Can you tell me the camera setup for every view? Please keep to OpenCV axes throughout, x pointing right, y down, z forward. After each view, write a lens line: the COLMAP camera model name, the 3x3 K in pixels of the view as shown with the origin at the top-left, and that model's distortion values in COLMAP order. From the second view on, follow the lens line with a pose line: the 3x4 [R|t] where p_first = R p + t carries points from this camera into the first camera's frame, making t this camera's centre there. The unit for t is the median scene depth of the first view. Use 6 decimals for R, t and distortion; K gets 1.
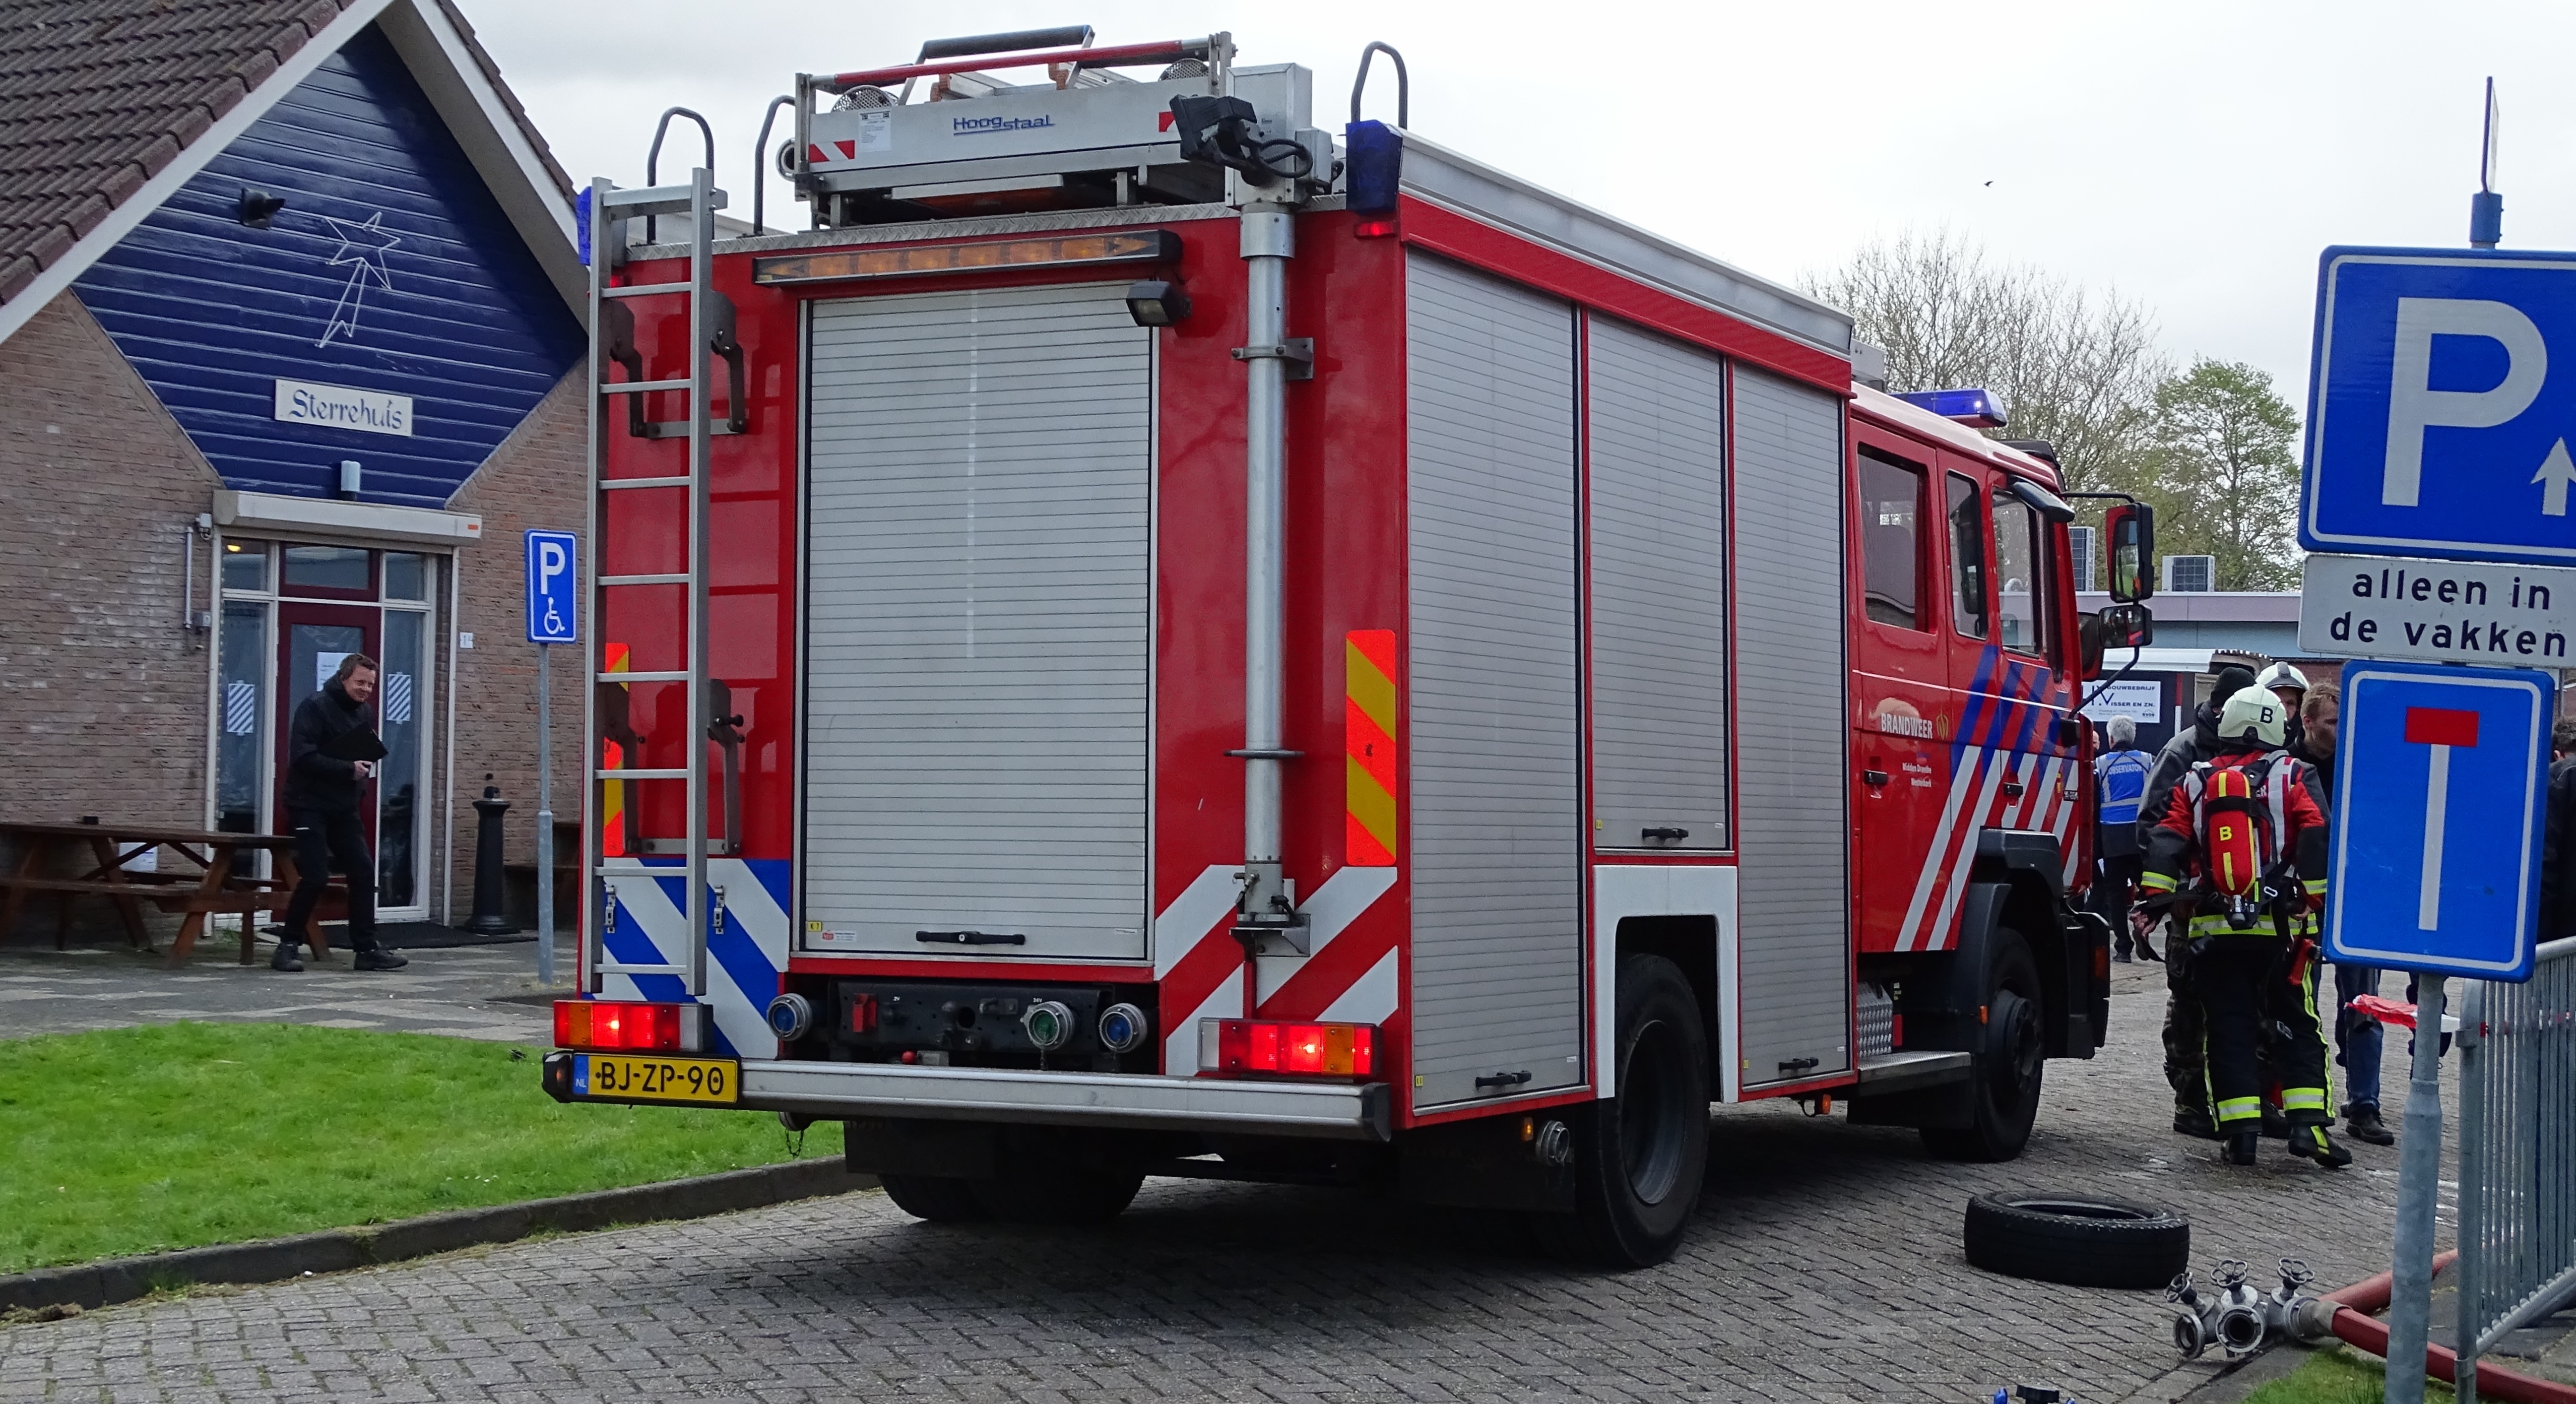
lens RADIAL K [[3559.9, 0, 1288.0], [0, 3559.9, 702.0], [0, 0, 1]] dist [-0.020474, 0.003278]
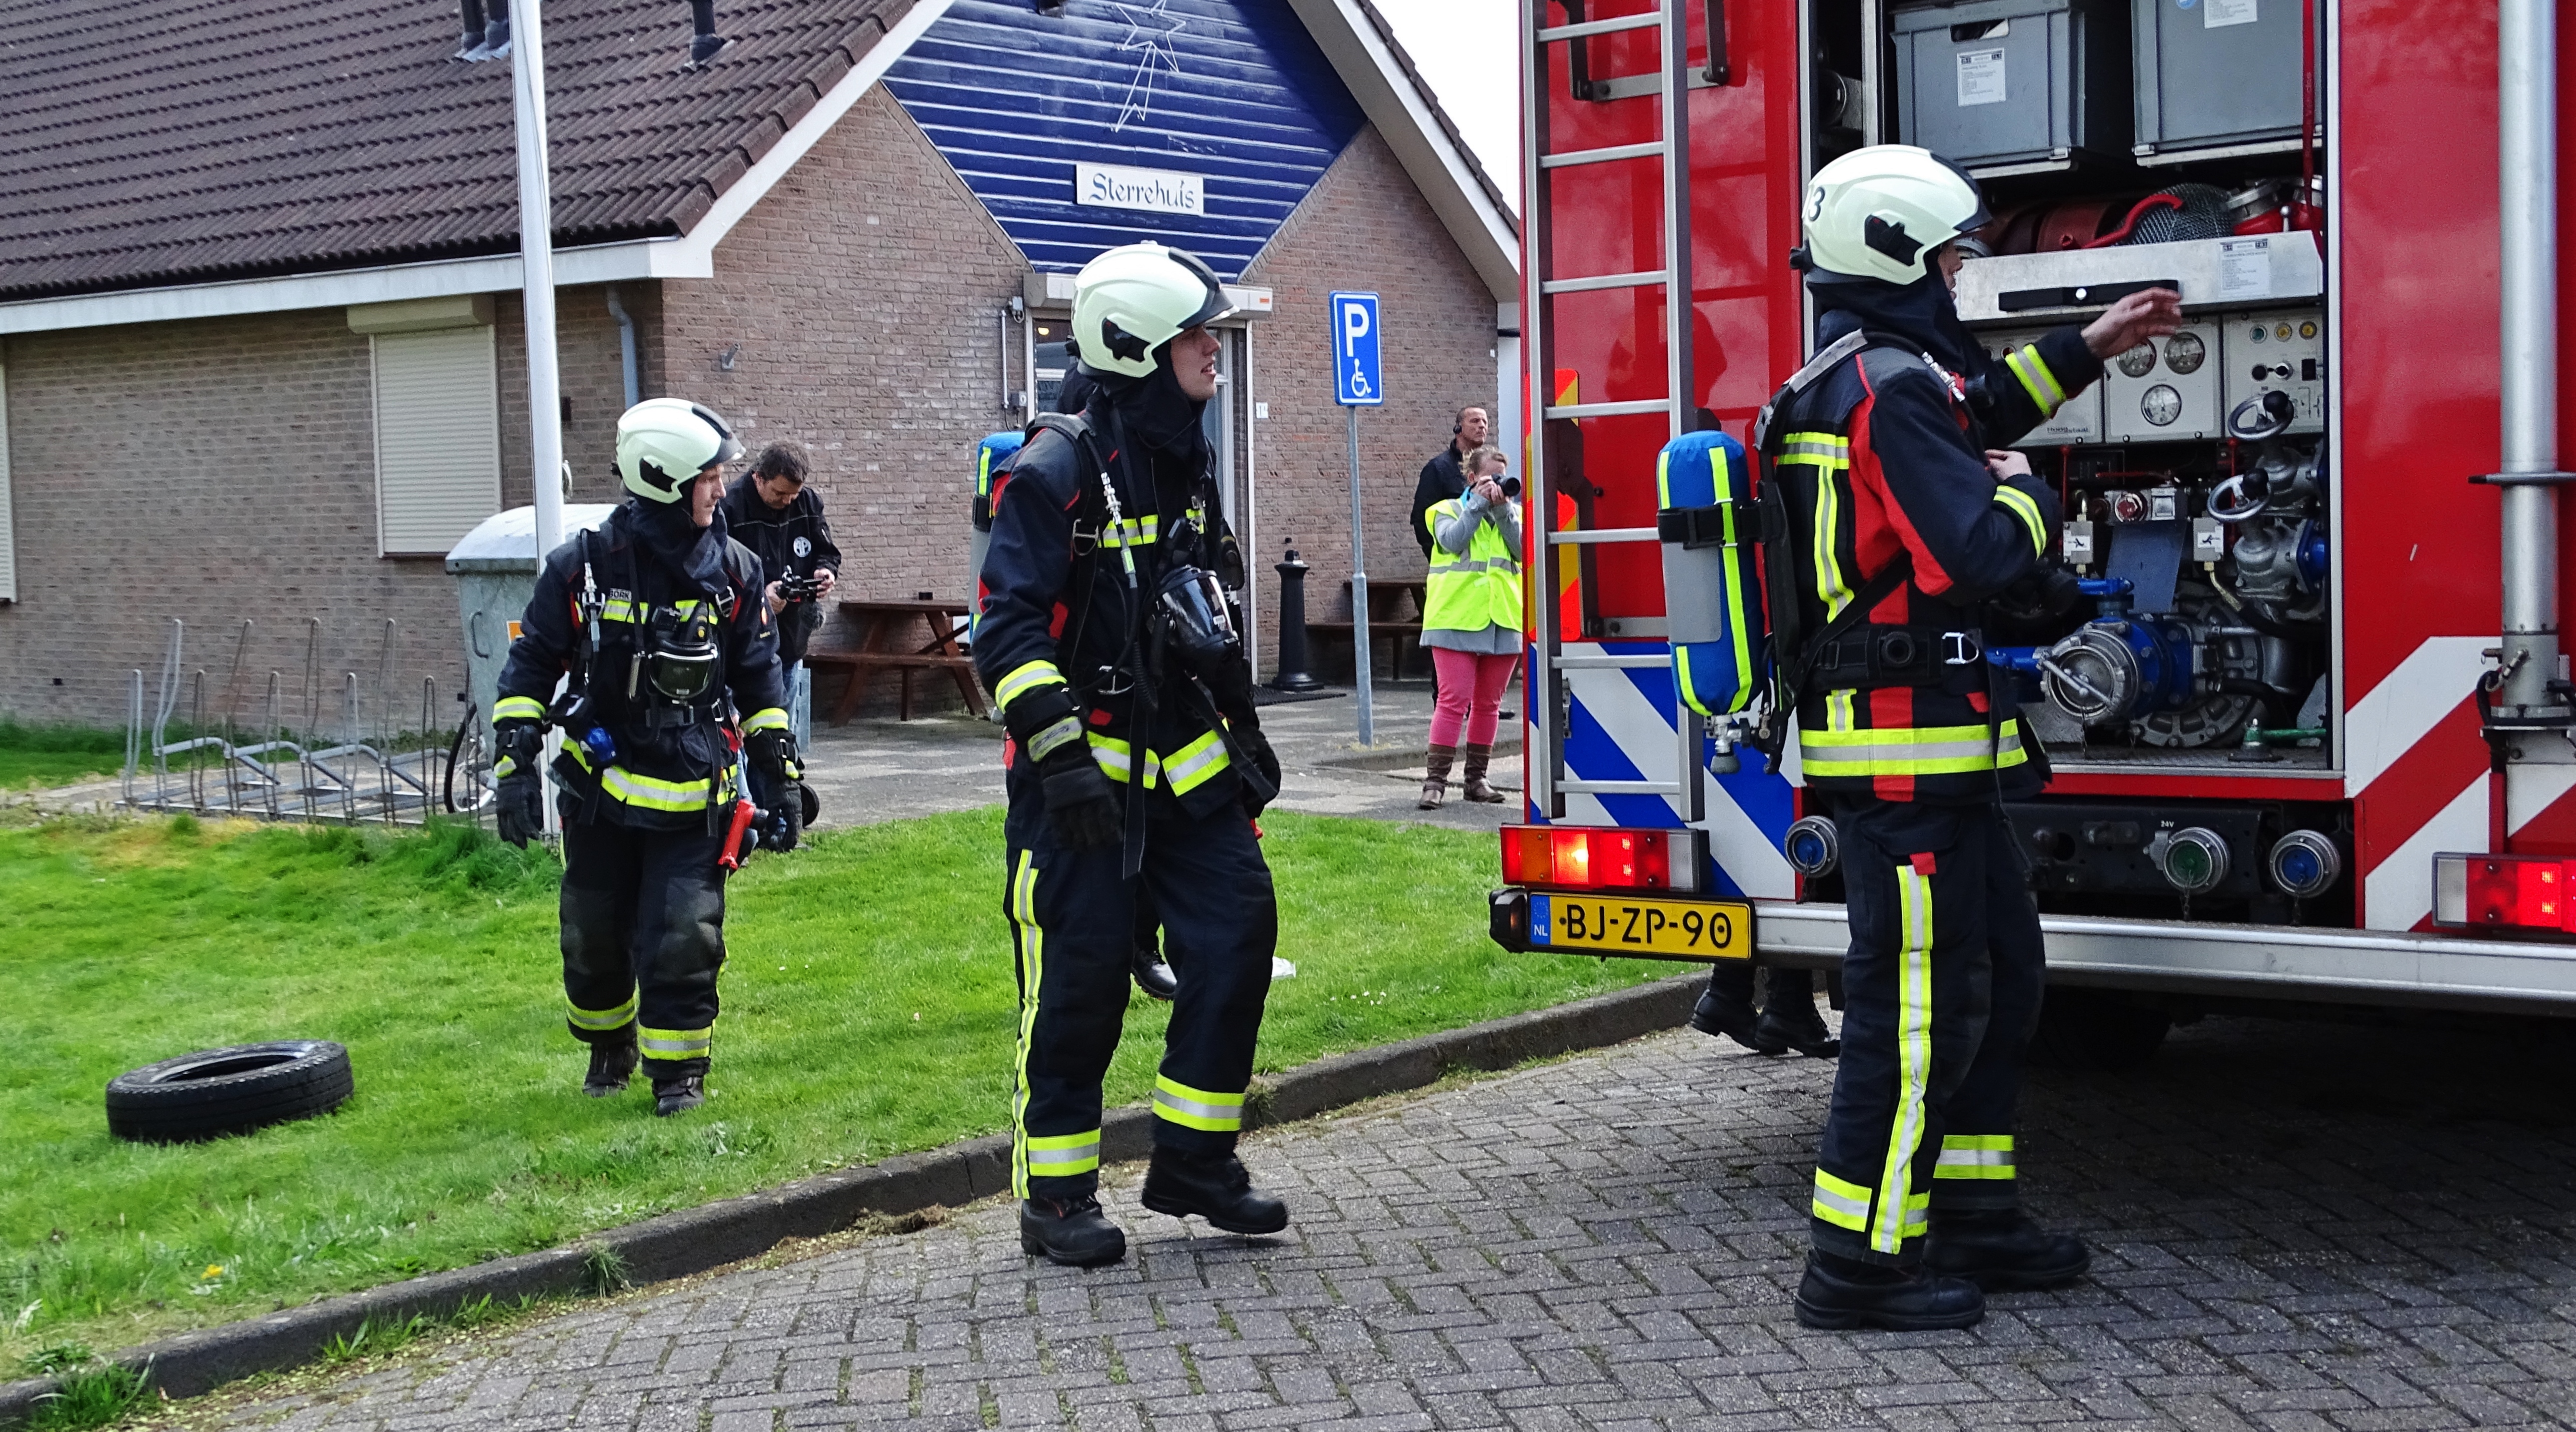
lens RADIAL K [[3059.9, 0, 1288.0], [0, 3059.9, 716.0], [0, 0, 1]] dist [-0.018901, -0.043918]
pose [[0.978213, -0.022047, -0.206432, -0.056688], [0.039085, 0.996122, 0.078827, 0.002102], [0.203894, -0.085178, 0.975281, 0.166974]]
